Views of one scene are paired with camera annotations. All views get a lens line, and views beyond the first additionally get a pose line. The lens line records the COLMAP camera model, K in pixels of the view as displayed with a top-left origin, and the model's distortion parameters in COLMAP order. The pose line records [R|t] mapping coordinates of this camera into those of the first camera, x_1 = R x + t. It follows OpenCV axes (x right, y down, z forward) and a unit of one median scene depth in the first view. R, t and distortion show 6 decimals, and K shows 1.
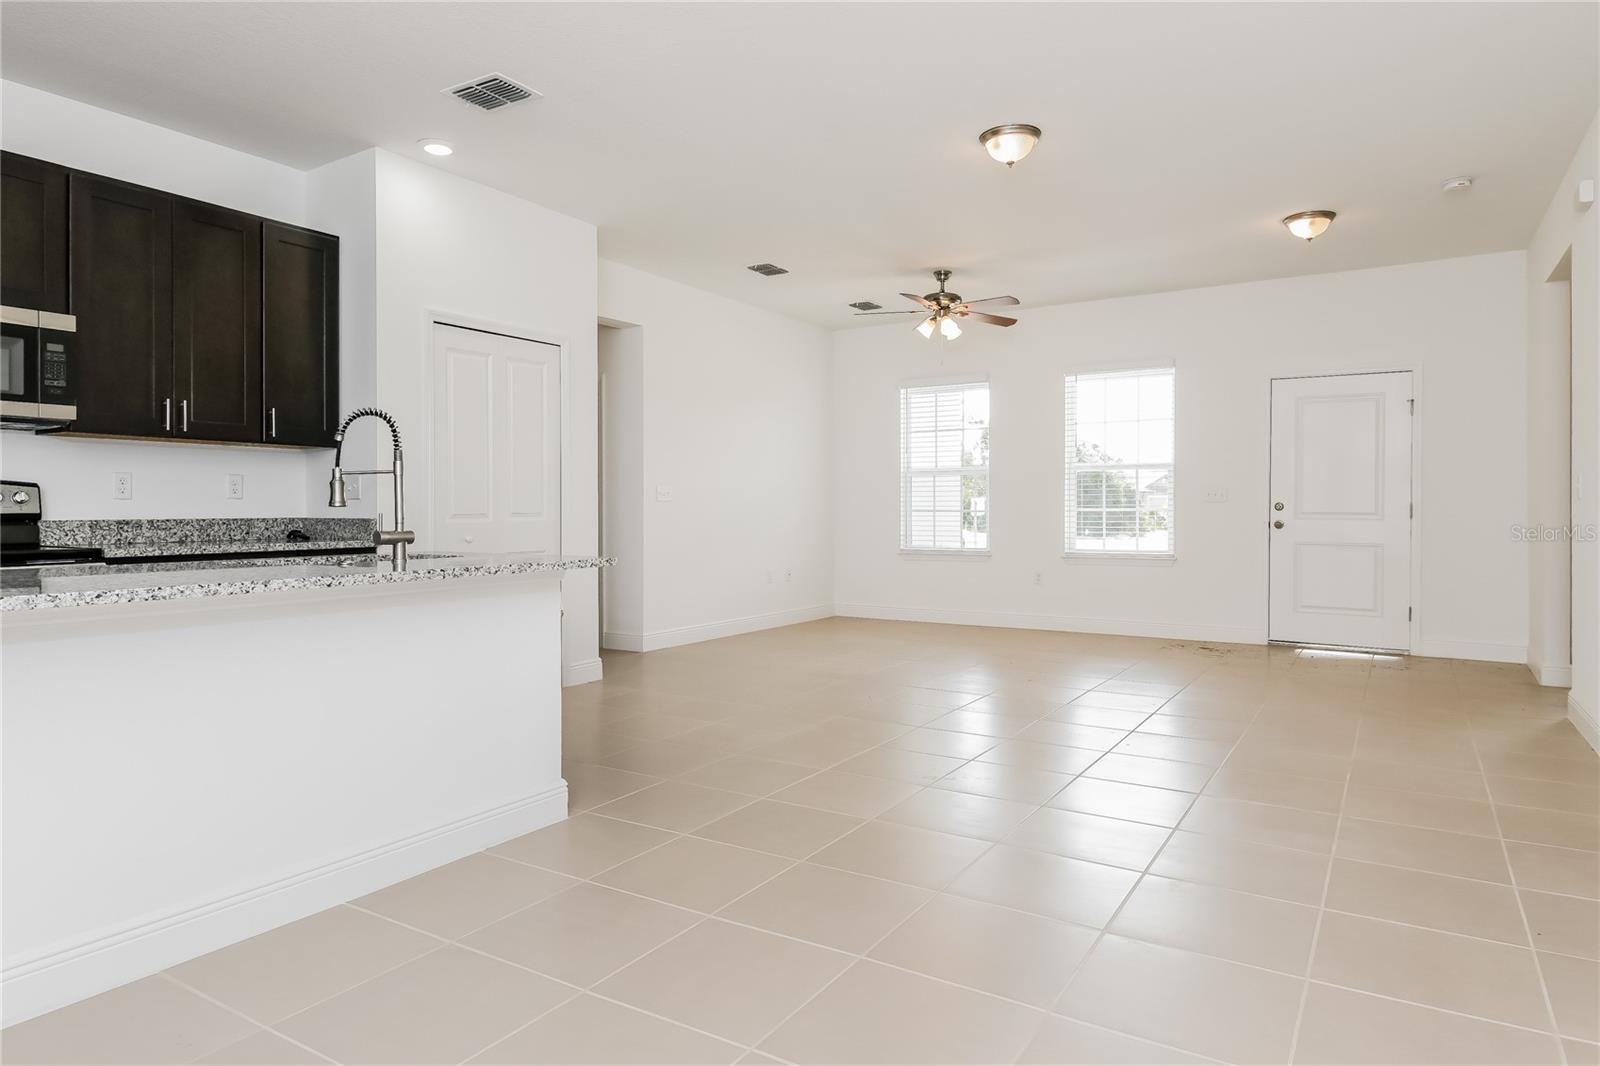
lens RADIAL K [[954.2, 0, 788.3], [0, 954.2, 501.1], [0, 0, 1]] dist [0.023989, -0.002339]
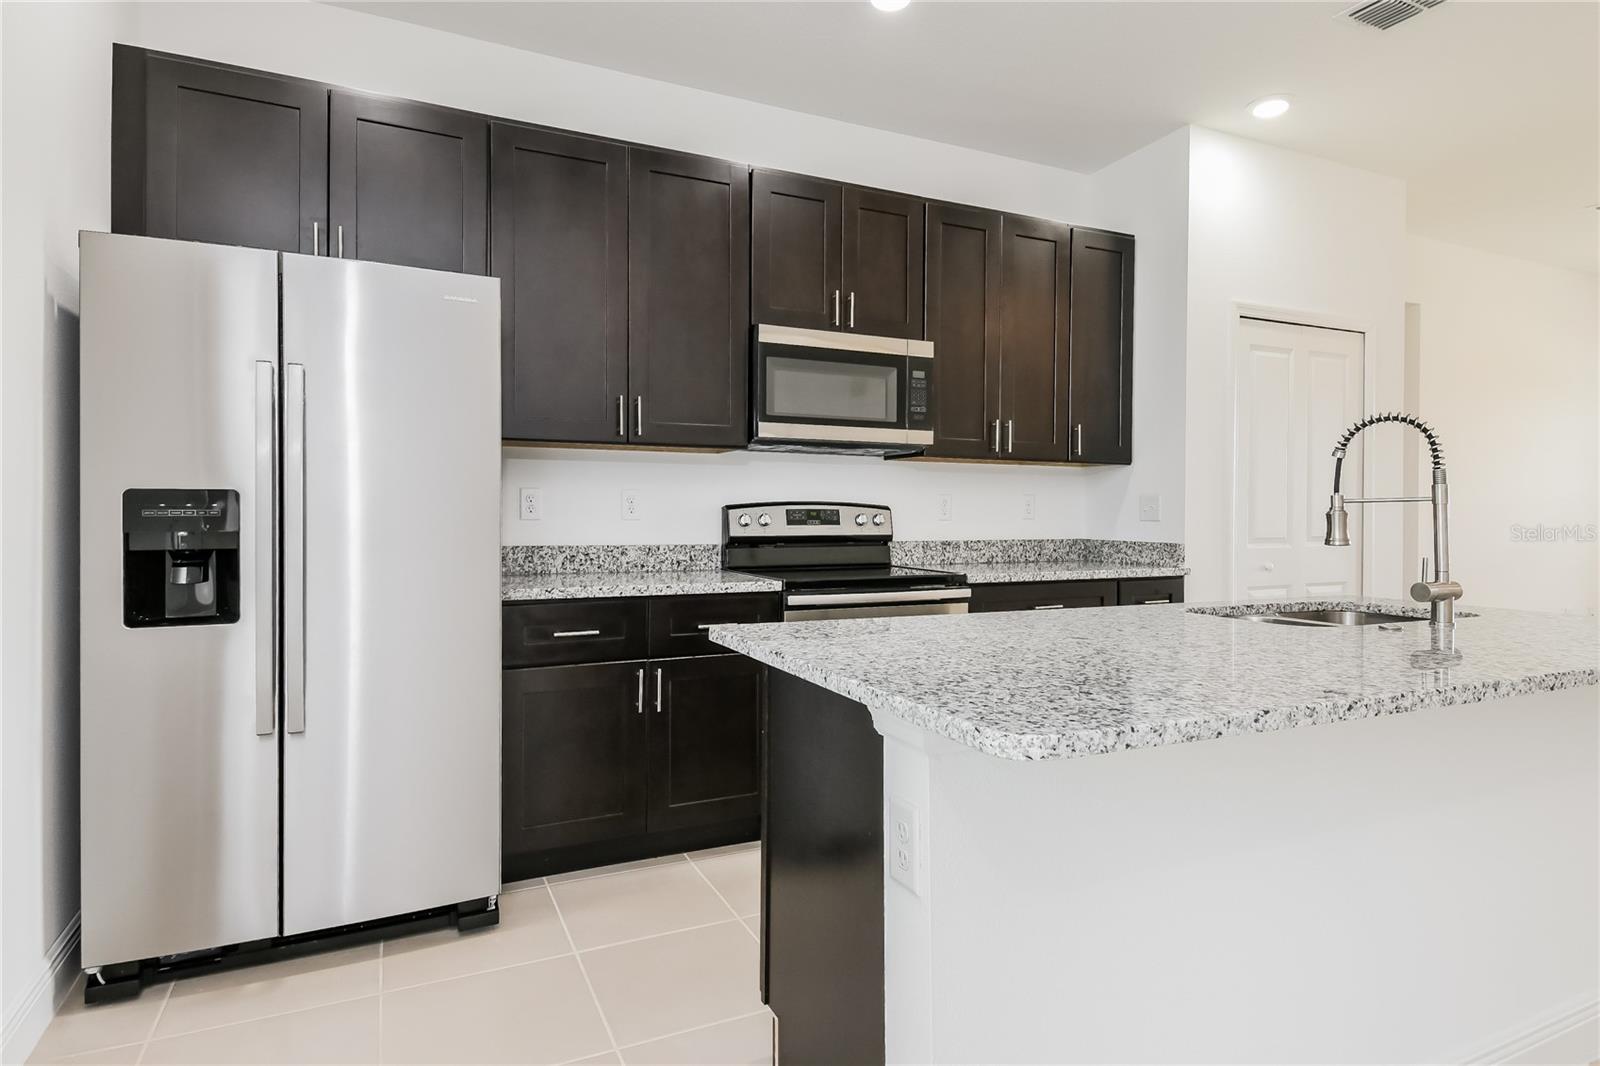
lens RADIAL K [[878.1, 0, 810.5], [0, 878.1, 522.2], [0, 0, 1]] dist [0.001414, -0.001033]
pose [[0.848148, 0.011357, -0.529637, -0.352340], [-0.001762, 0.999825, 0.018619, -0.019210], [0.529756, -0.014858, 0.848020, 0.147678]]
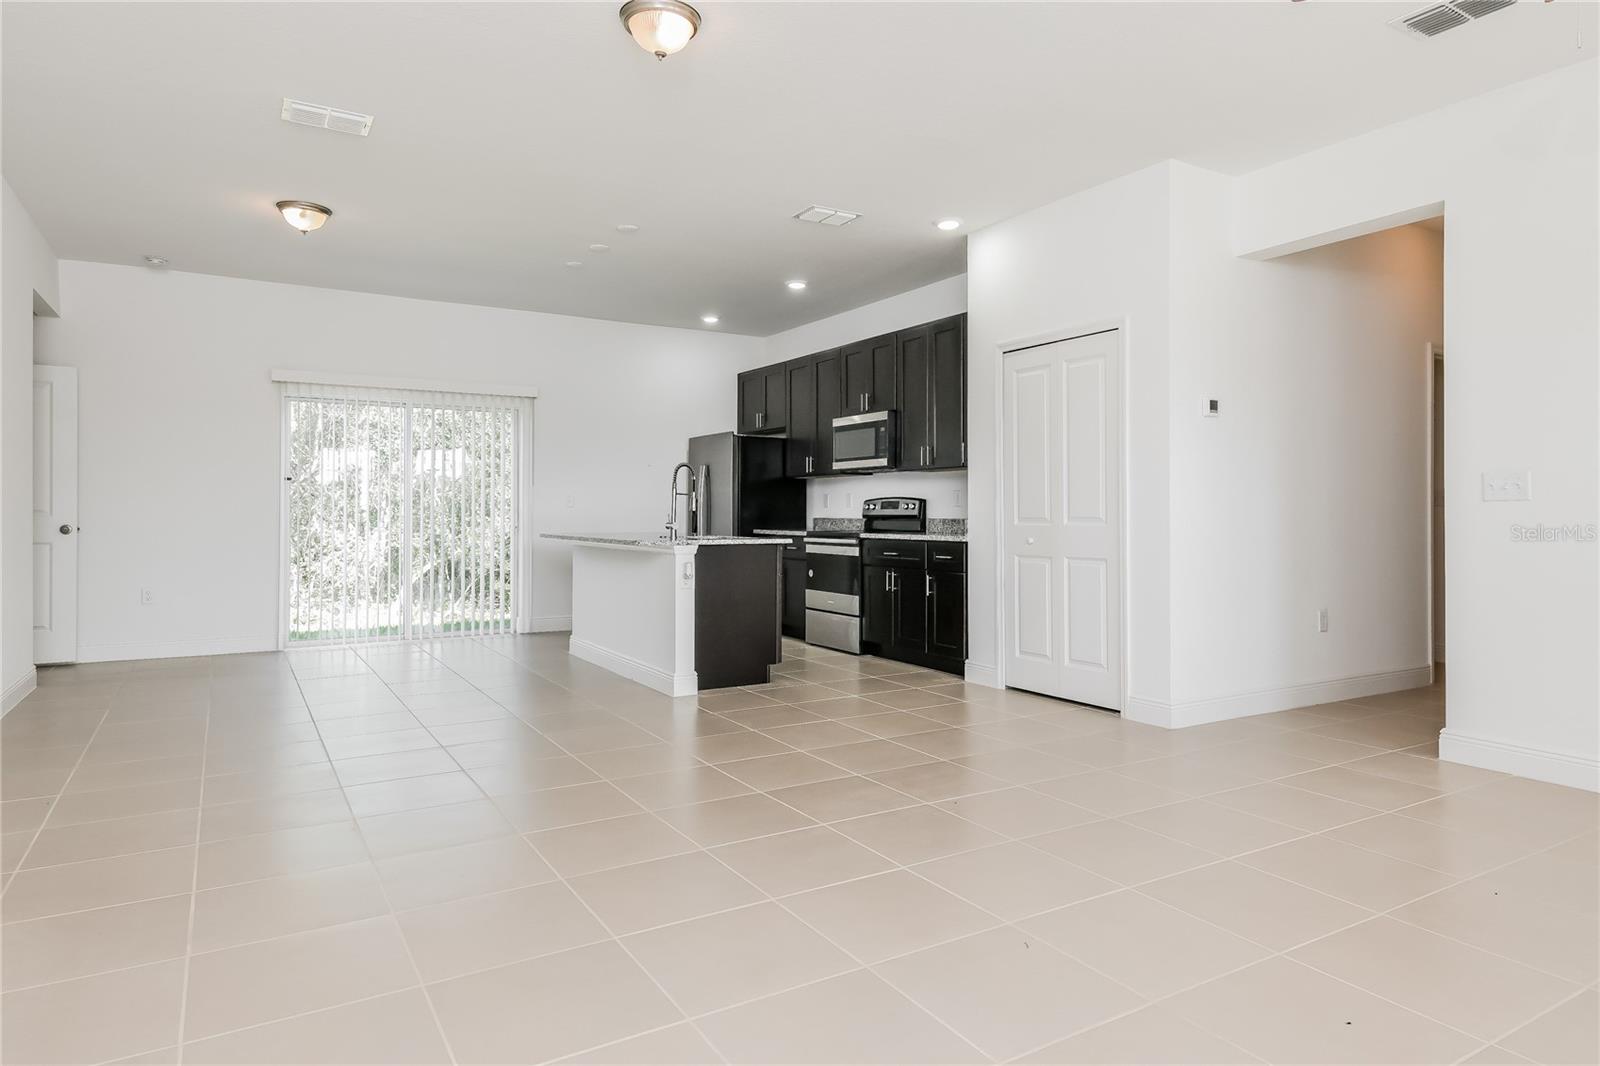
lens RADIAL K [[954.2, 0, 801.3], [0, 954.2, 525.0], [0, 0, 1]] dist [0.023989, -0.002339]
pose [[-0.438094, 0.013238, -0.898832, 1.013821], [0.007333, 0.999911, 0.011152, 0.010703], [0.898899, -0.001706, -0.438152, 1.648405]]
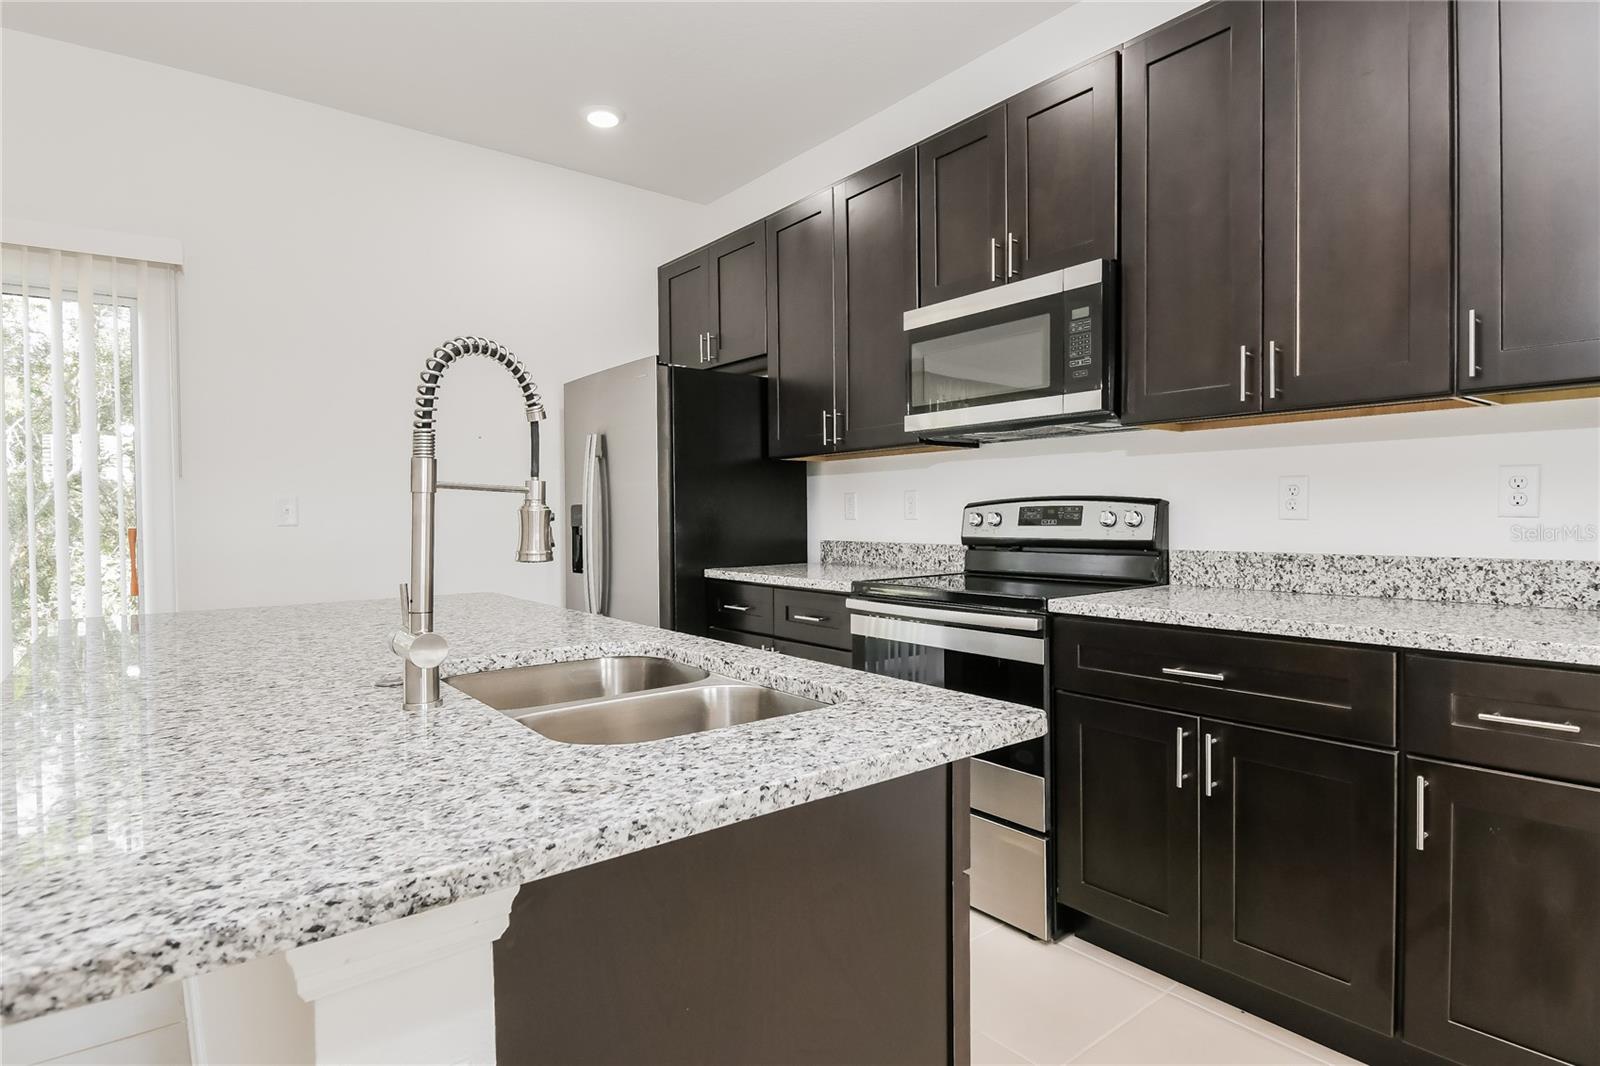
lens RADIAL K [[841.7, 0, 804.7], [0, 841.7, 537.1], [0, 0, 1]] dist [0.014052, -0.001500]
pose [[-0.315388, 0.030682, -0.948467, -0.089897], [0.017393, 0.999496, 0.026549, -0.011680], [0.948803, -0.008123, -0.315763, 0.974942]]
